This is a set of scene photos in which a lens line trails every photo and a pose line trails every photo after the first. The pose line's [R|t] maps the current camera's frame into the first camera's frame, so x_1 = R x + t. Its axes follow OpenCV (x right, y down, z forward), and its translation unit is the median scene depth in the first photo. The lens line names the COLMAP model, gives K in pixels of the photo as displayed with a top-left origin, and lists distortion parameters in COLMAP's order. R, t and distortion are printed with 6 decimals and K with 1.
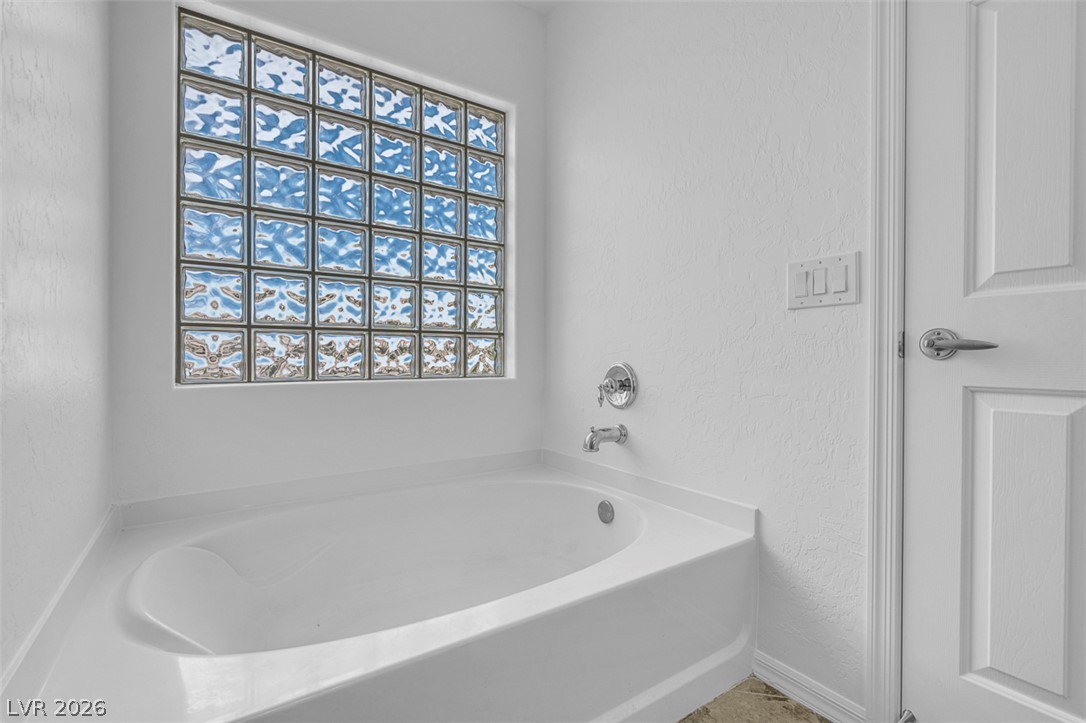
lens RADIAL K [[488.6, 0, 537.0], [0, 488.6, 360.9], [0, 0, 1]] dist [-0.002205, 0.000135]
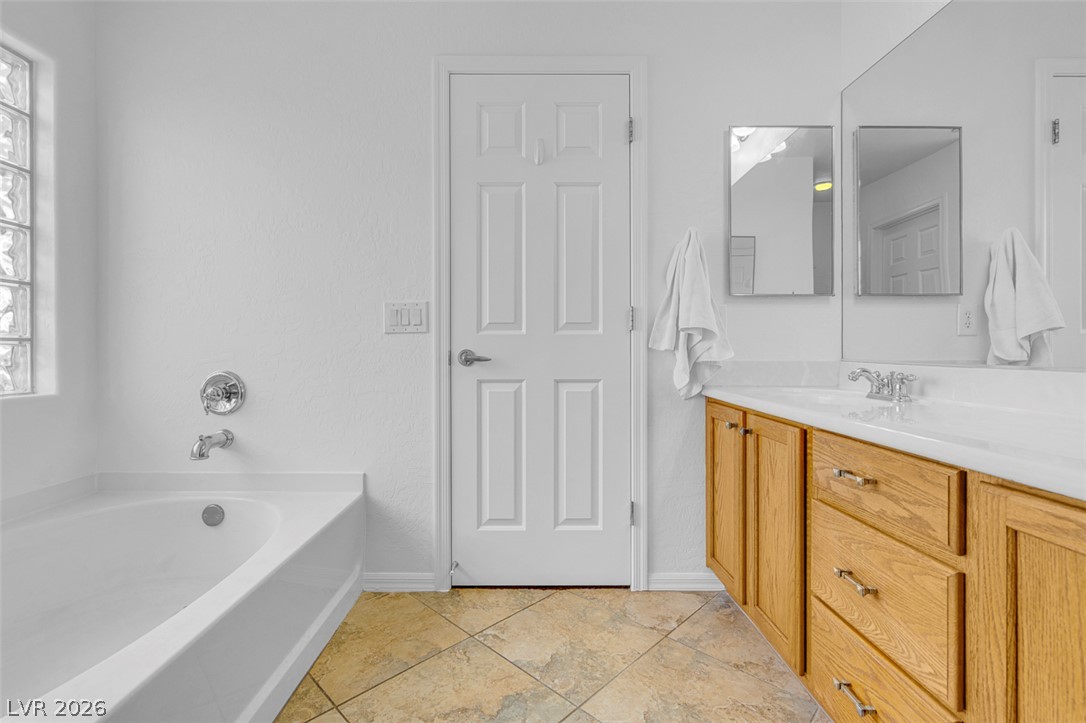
lens RADIAL K [[488.6, 0, 537.0], [0, 488.6, 360.9], [0, 0, 1]] dist [-0.002205, 0.000135]
pose [[0.551790, -0.020377, 0.833734, -0.445532], [0.012136, 0.999792, 0.016403, -0.037766], [-0.833895, 0.001067, 0.551922, -0.196199]]
